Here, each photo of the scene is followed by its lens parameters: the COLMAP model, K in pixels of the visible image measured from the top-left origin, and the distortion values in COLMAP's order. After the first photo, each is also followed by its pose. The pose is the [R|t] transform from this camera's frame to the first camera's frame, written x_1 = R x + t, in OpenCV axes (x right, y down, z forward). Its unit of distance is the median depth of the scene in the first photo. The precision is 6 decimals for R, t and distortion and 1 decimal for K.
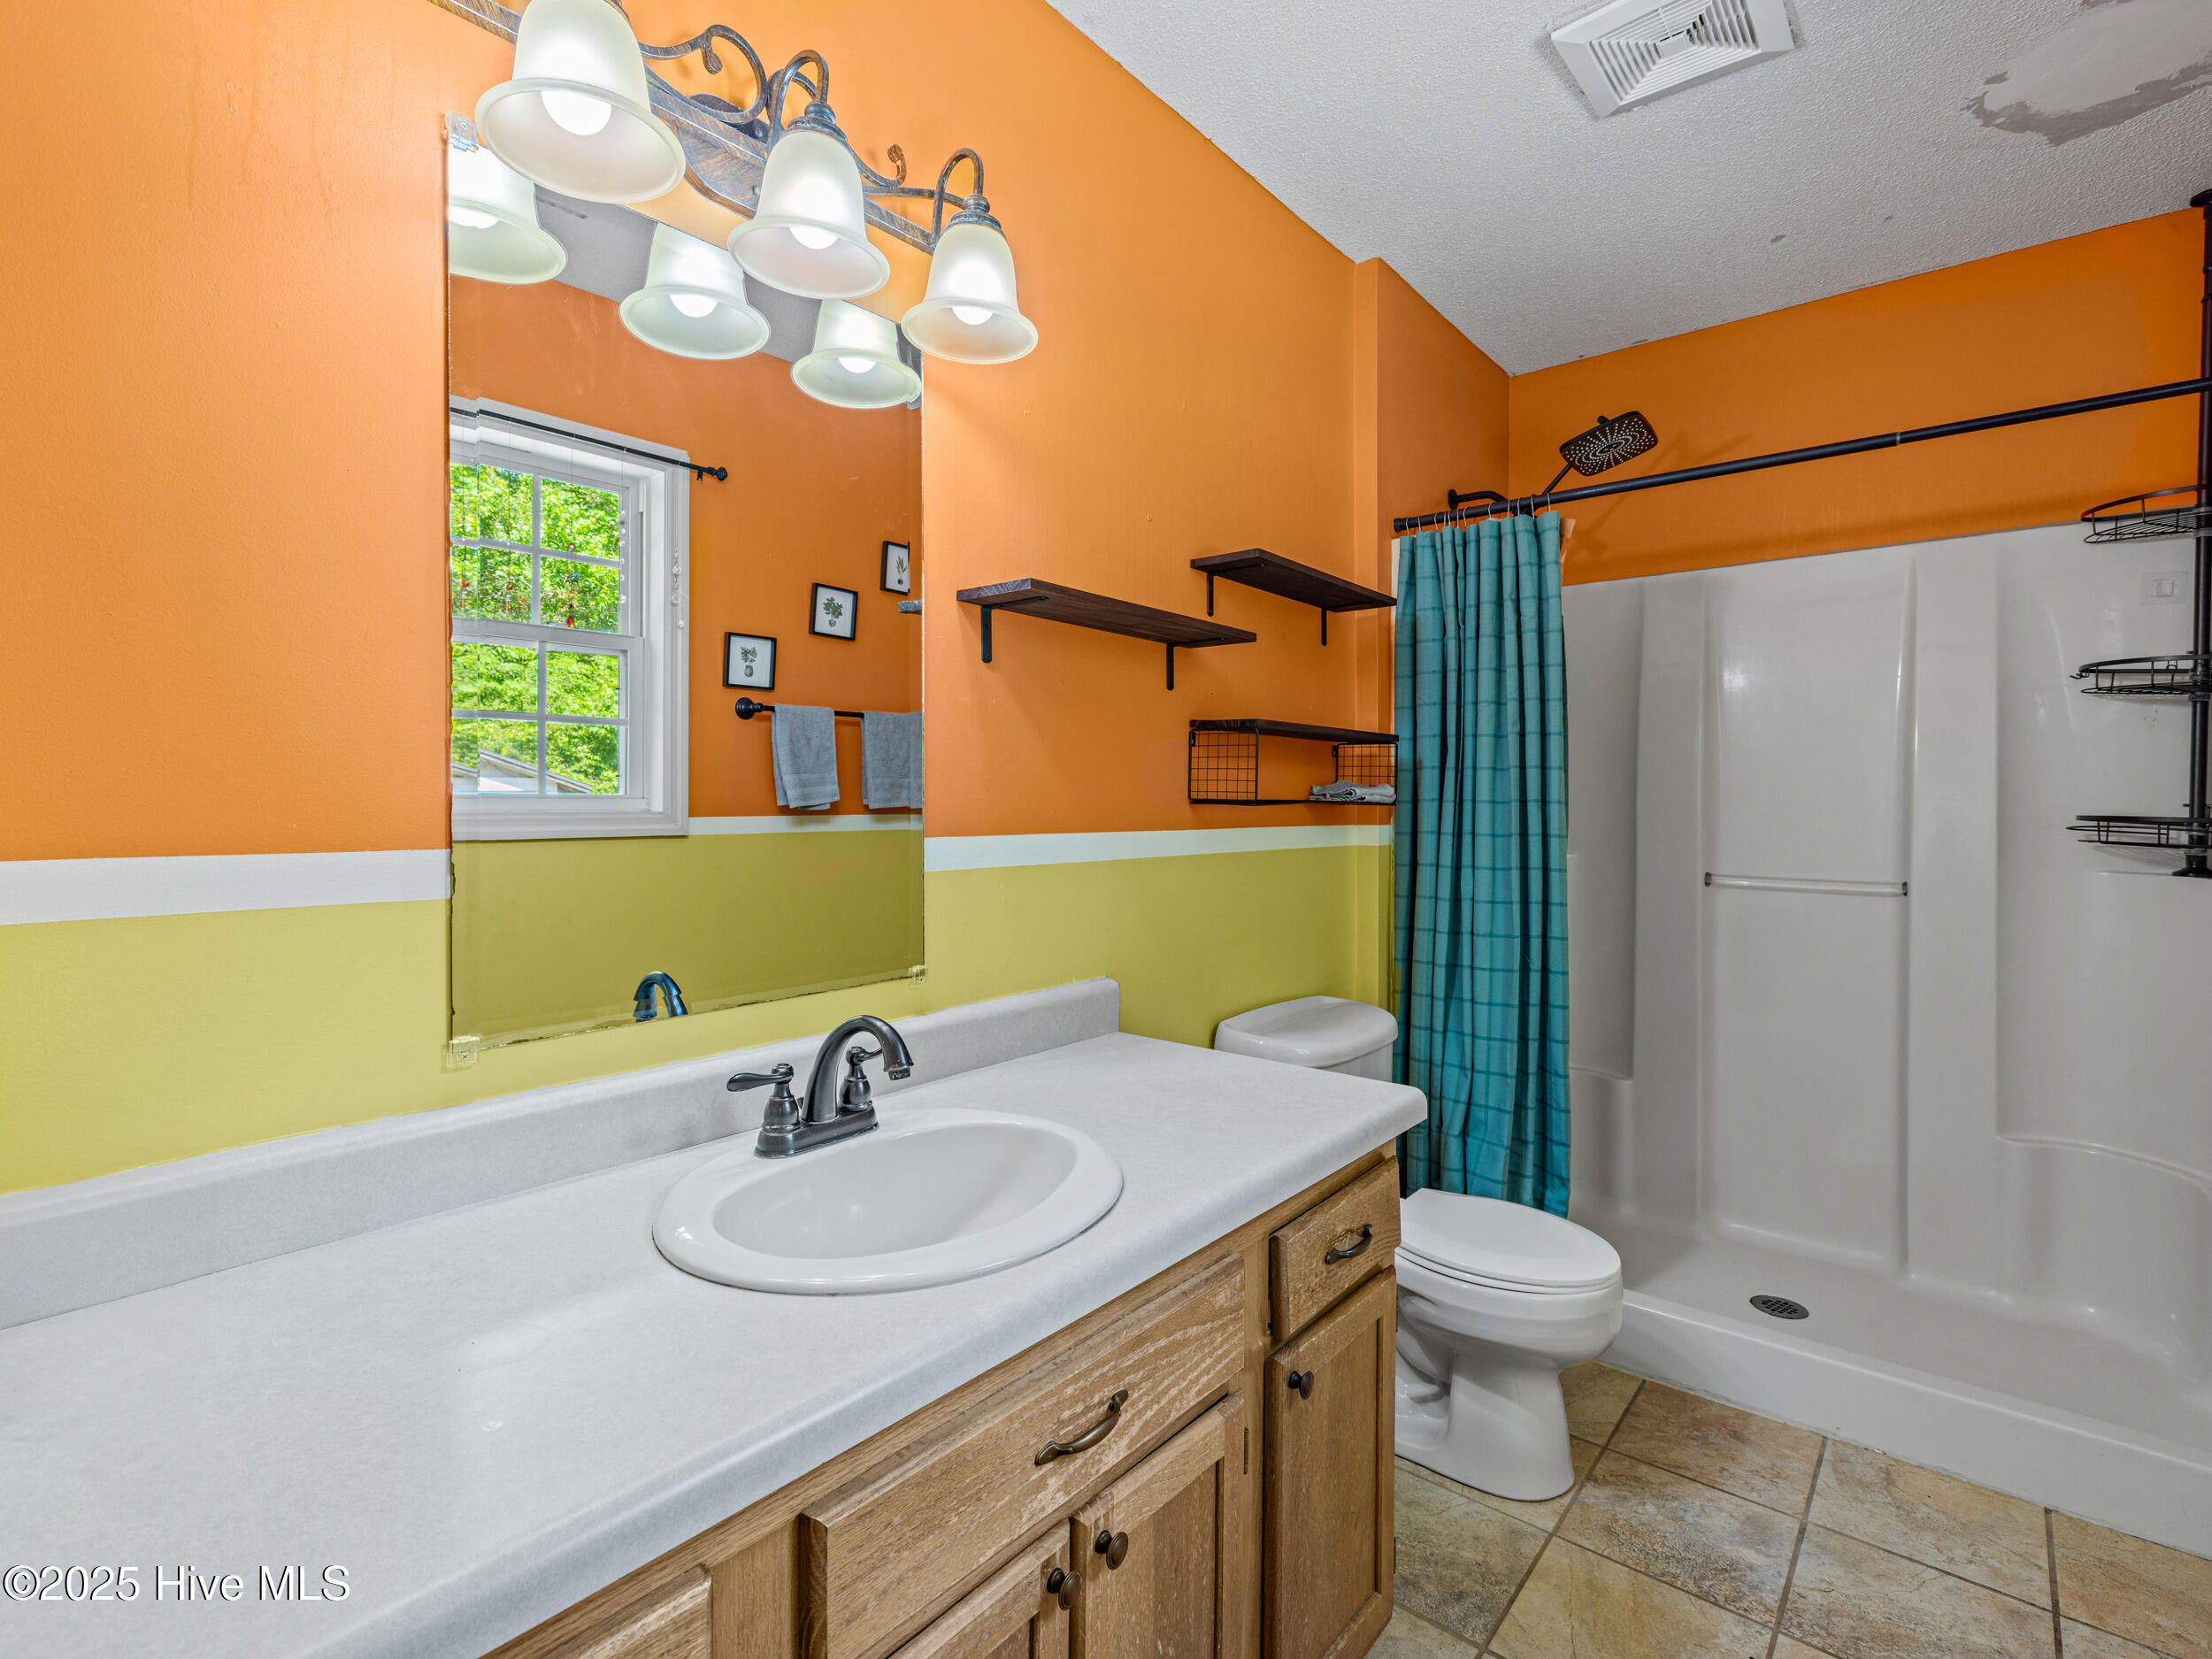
lens RADIAL K [[1061.5, 0, 1126.5], [0, 1061.5, 820.5], [0, 0, 1]] dist [-0.005309, 0.002496]
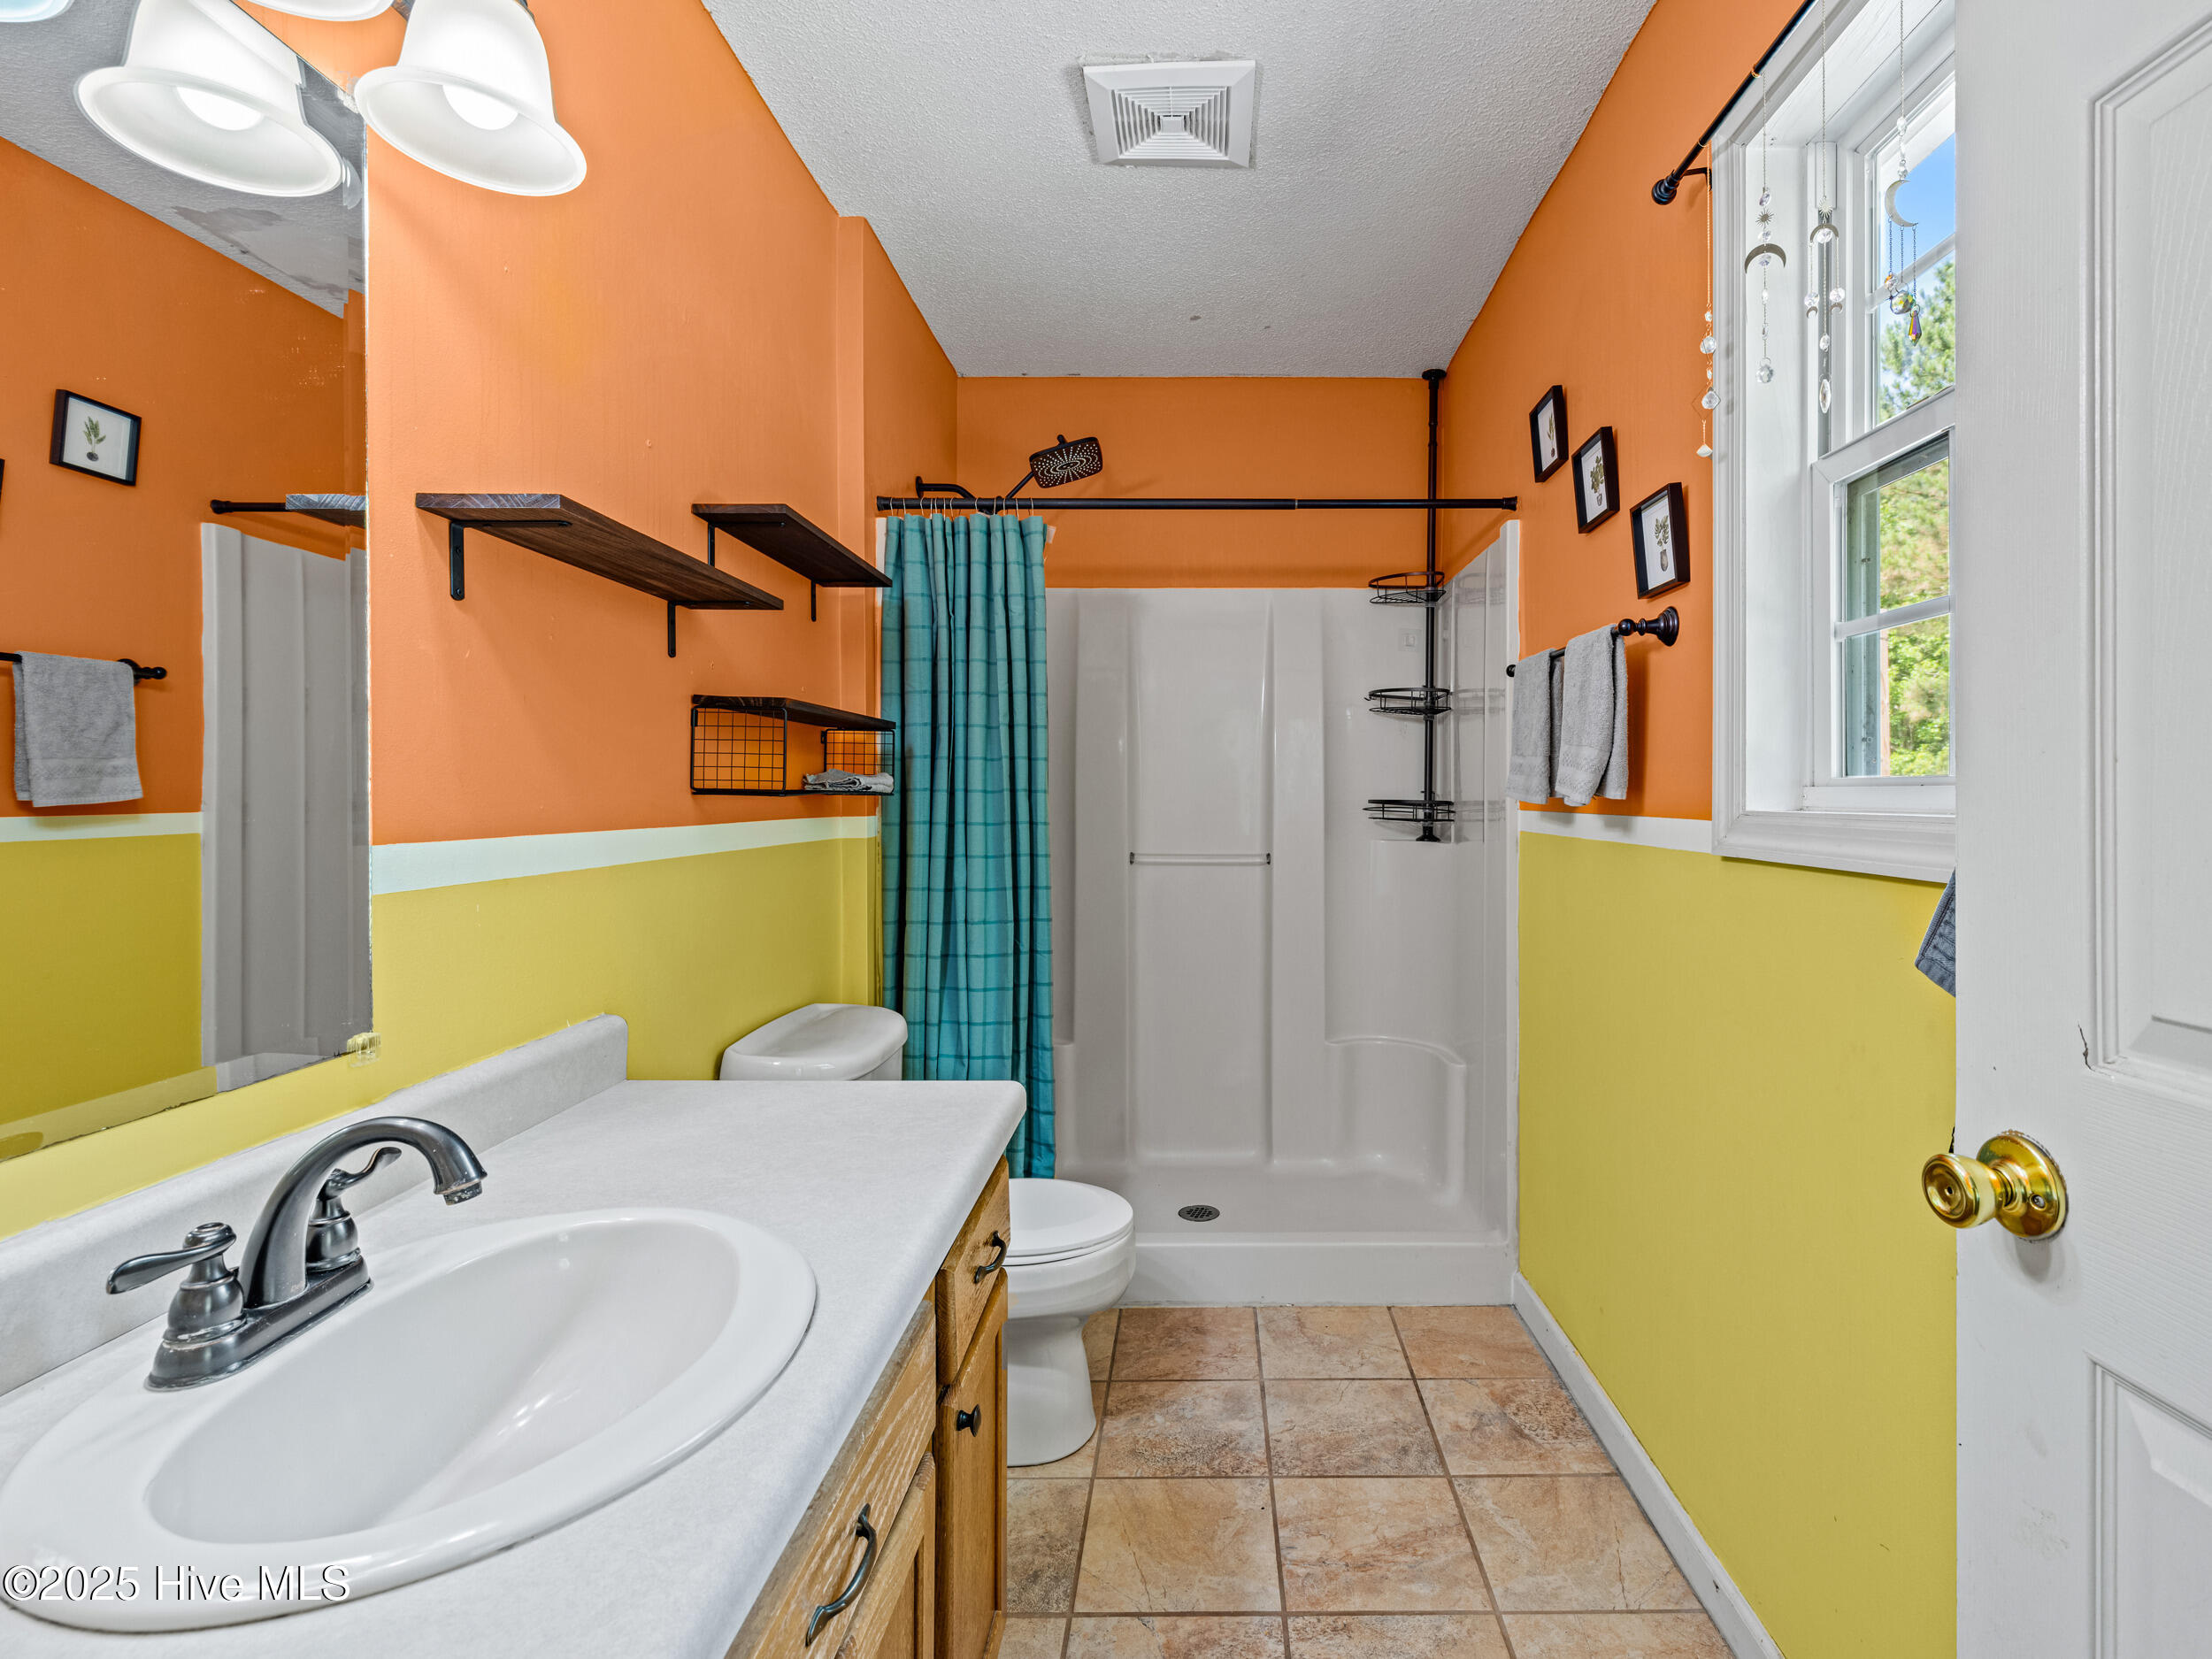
lens RADIAL K [[1061.5, 0, 1113.0], [0, 1061.5, 809.6], [0, 0, 1]] dist [-0.005309, 0.002496]
pose [[0.765952, -0.014252, 0.642739, -0.248287], [0.015369, 0.999874, 0.003855, -0.002357], [-0.642713, 0.006925, 0.766075, 0.159446]]
